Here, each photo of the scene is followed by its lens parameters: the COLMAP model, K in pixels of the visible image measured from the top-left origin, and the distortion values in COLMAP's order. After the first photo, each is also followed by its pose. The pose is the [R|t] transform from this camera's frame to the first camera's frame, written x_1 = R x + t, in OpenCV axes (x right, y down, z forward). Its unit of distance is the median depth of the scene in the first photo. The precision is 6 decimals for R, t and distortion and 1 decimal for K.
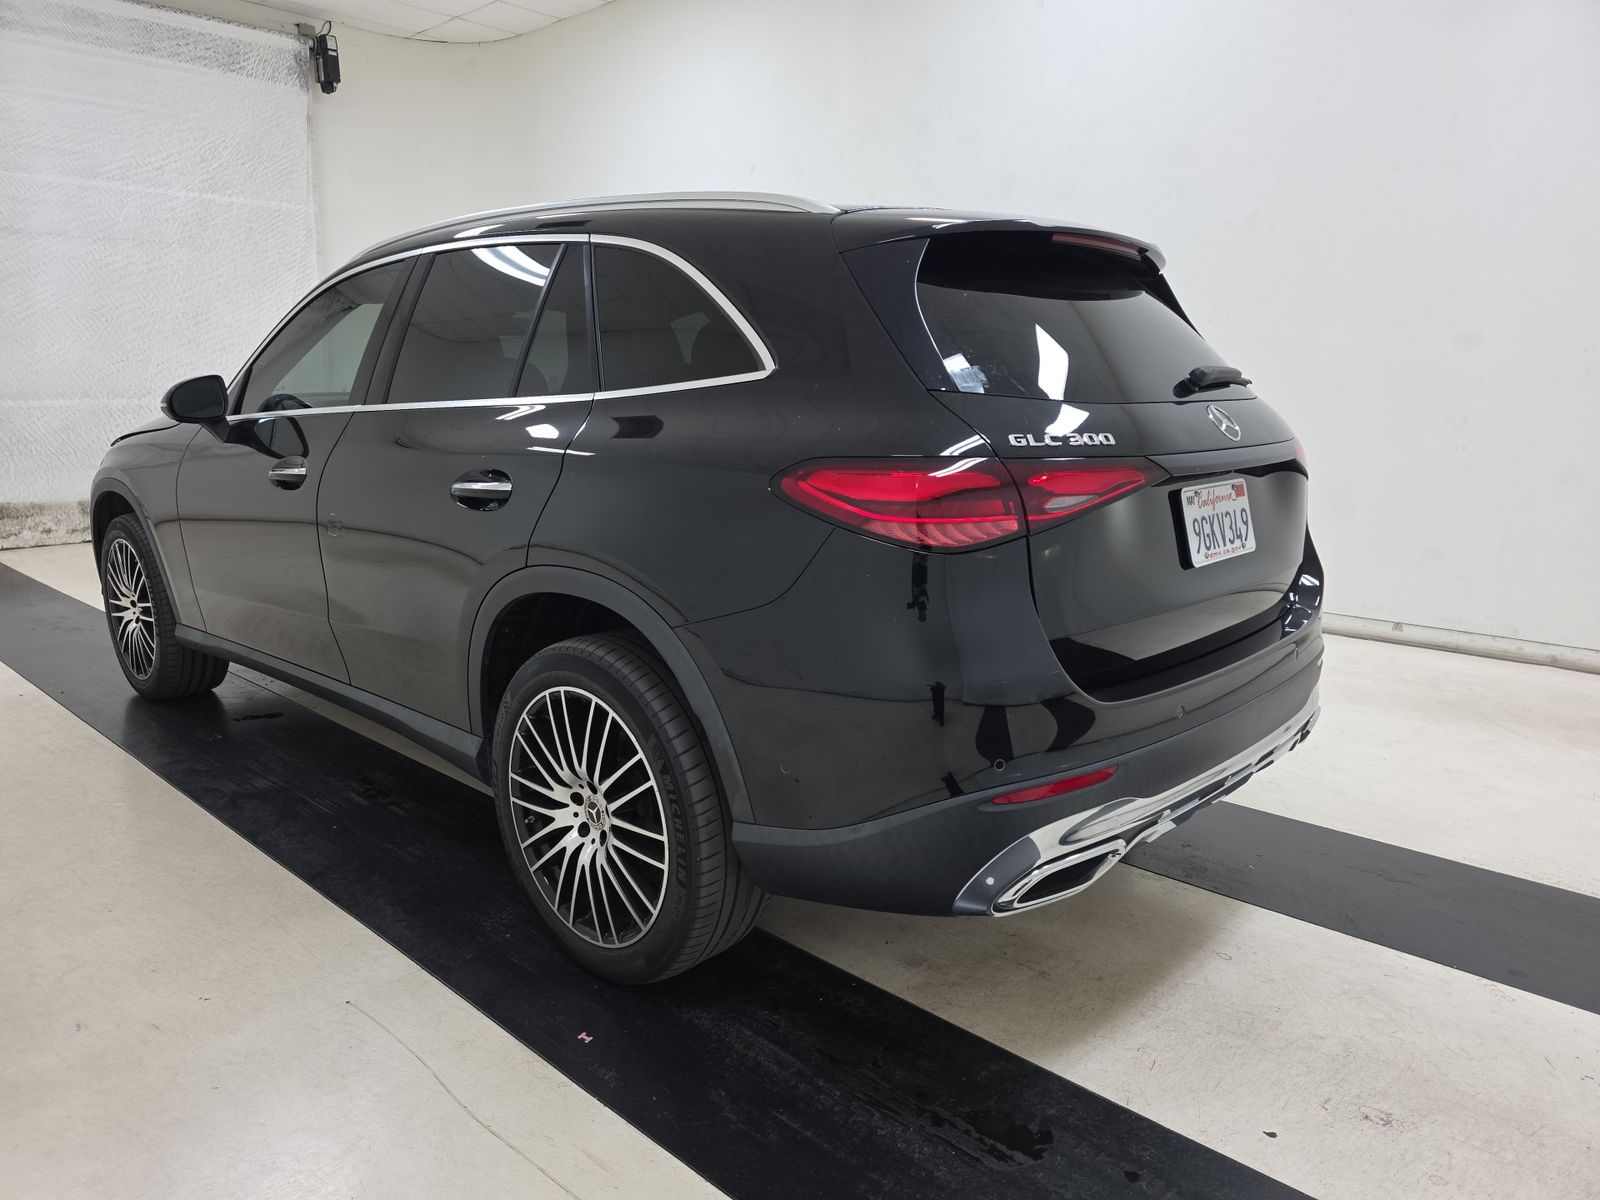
lens RADIAL K [[1120.9, 0, 780.6], [0, 1120.9, 600.6], [0, 0, 1]] dist [0.043903, -0.042095]
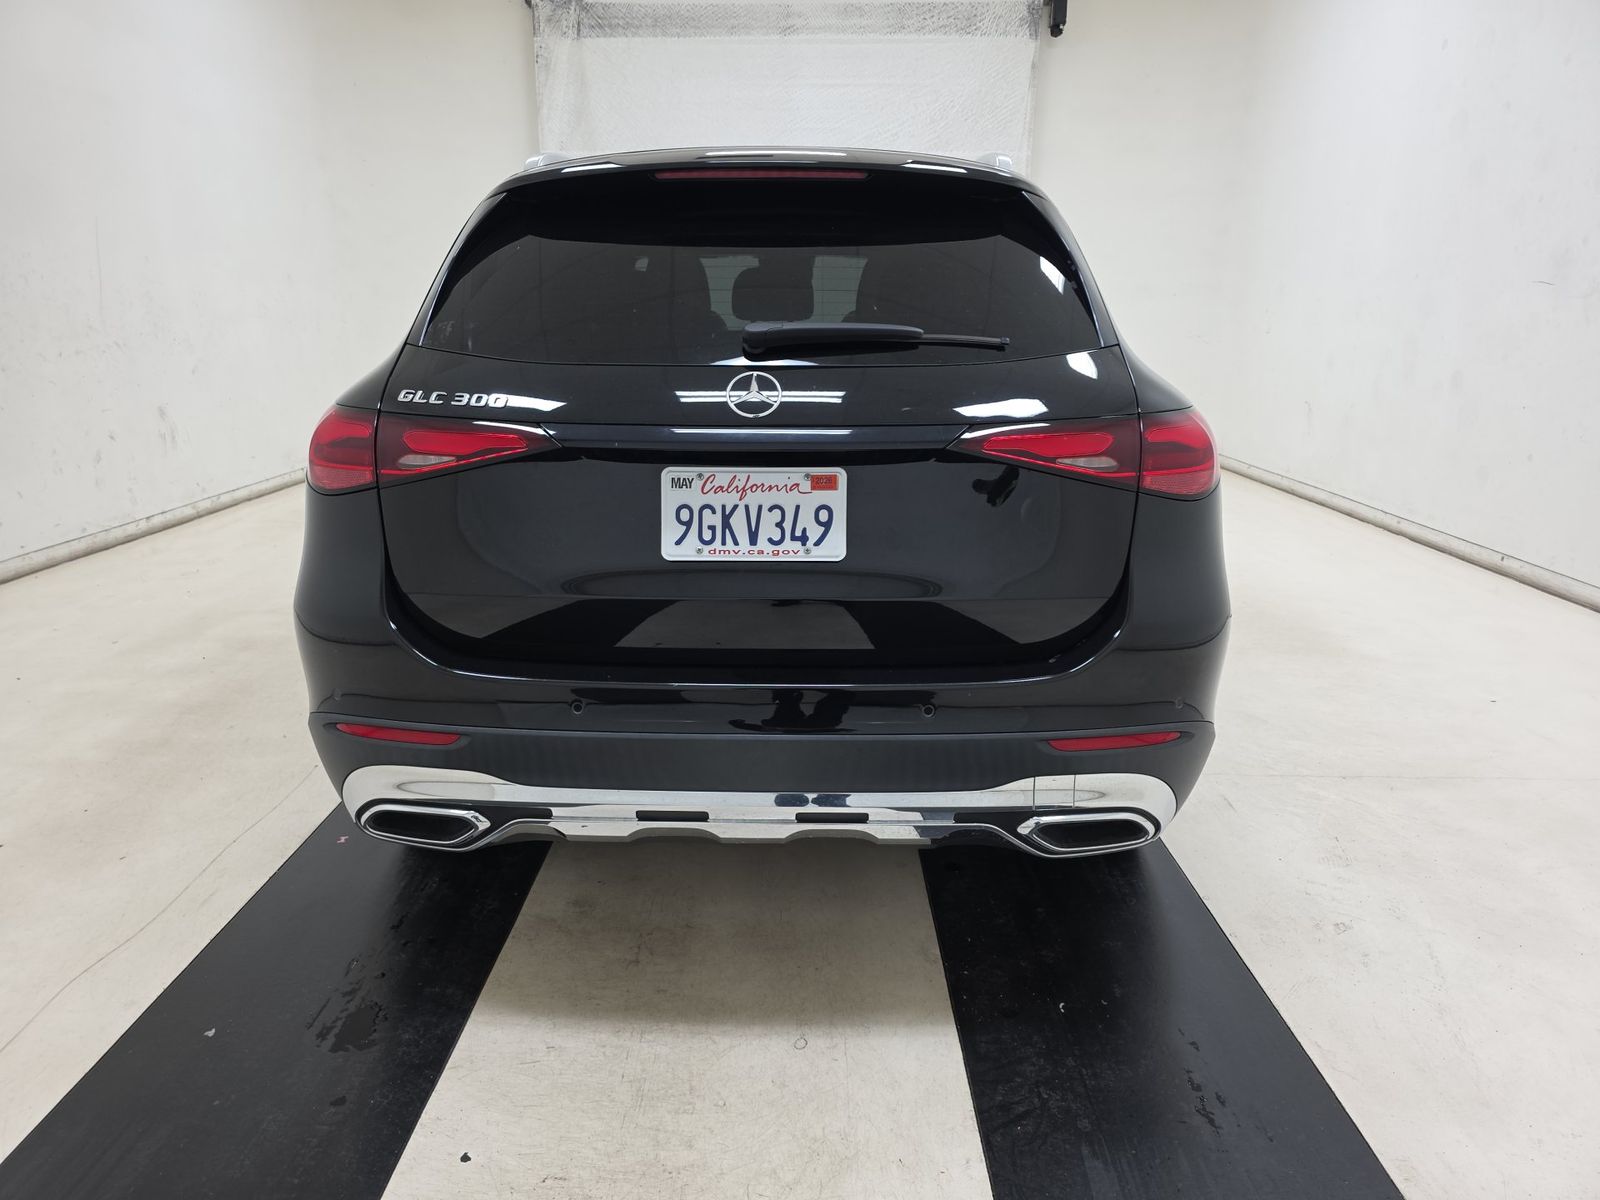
lens RADIAL K [[1120.9, 0, 780.6], [0, 1120.9, 600.6], [0, 0, 1]] dist [0.043903, -0.042095]
pose [[0.660538, 0.189243, -0.726551, 0.982773], [-0.147397, 0.981566, 0.121661, -0.108315], [0.736181, 0.026729, 0.676256, 0.451555]]
